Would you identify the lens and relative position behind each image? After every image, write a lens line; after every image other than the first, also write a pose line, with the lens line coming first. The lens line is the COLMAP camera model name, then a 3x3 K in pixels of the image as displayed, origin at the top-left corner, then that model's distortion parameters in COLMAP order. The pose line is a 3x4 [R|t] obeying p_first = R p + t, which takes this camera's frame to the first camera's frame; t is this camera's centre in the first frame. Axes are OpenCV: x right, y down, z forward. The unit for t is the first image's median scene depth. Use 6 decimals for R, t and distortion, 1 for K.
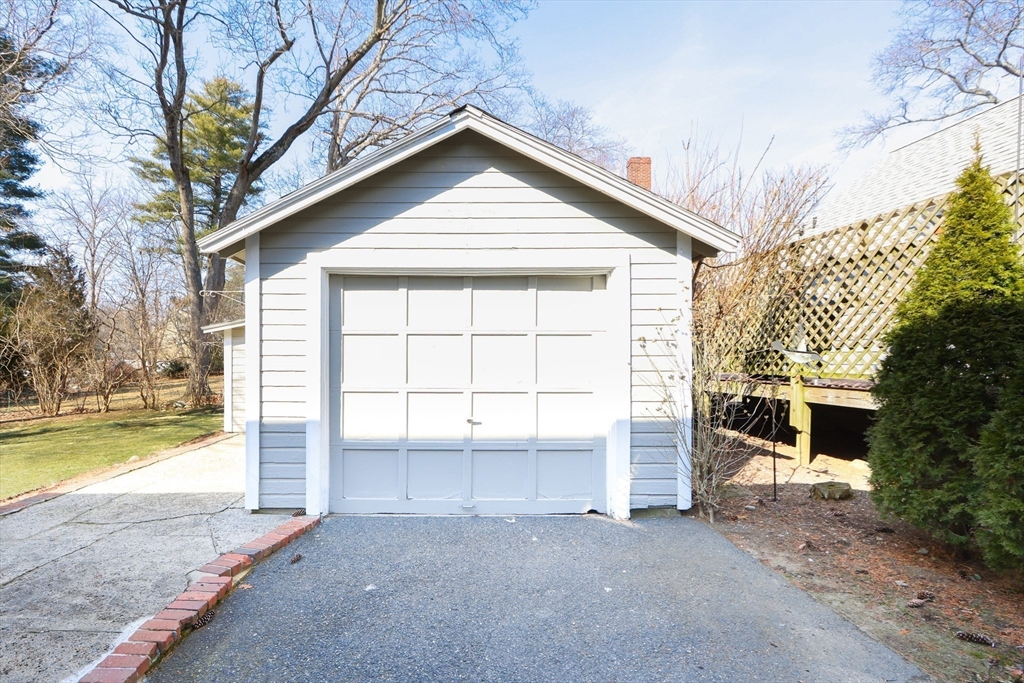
lens RADIAL K [[543.7, 0, 511.5], [0, 543.7, 357.6], [0, 0, 1]] dist [-0.013333, 0.000159]
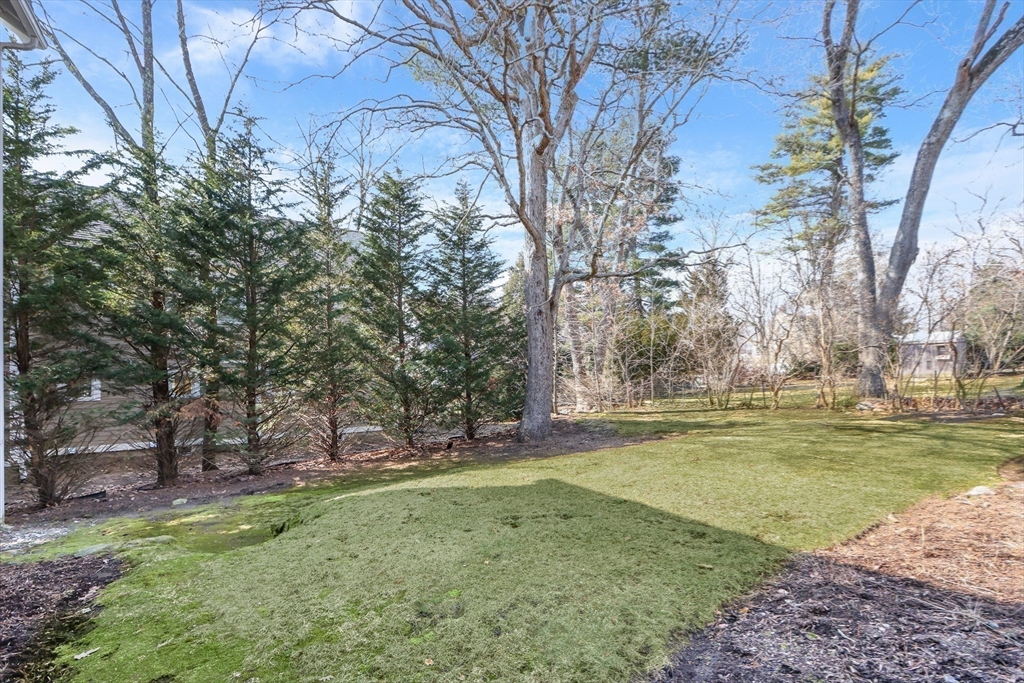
lens RADIAL K [[543.7, 0, 511.5], [0, 543.7, 357.6], [0, 0, 1]] dist [-0.013333, 0.000159]
pose [[0.546165, -0.009491, -0.837624, -0.130817], [0.000202, 0.999937, -0.011198, 0.013398], [0.837678, 0.005947, 0.546133, 0.074153]]
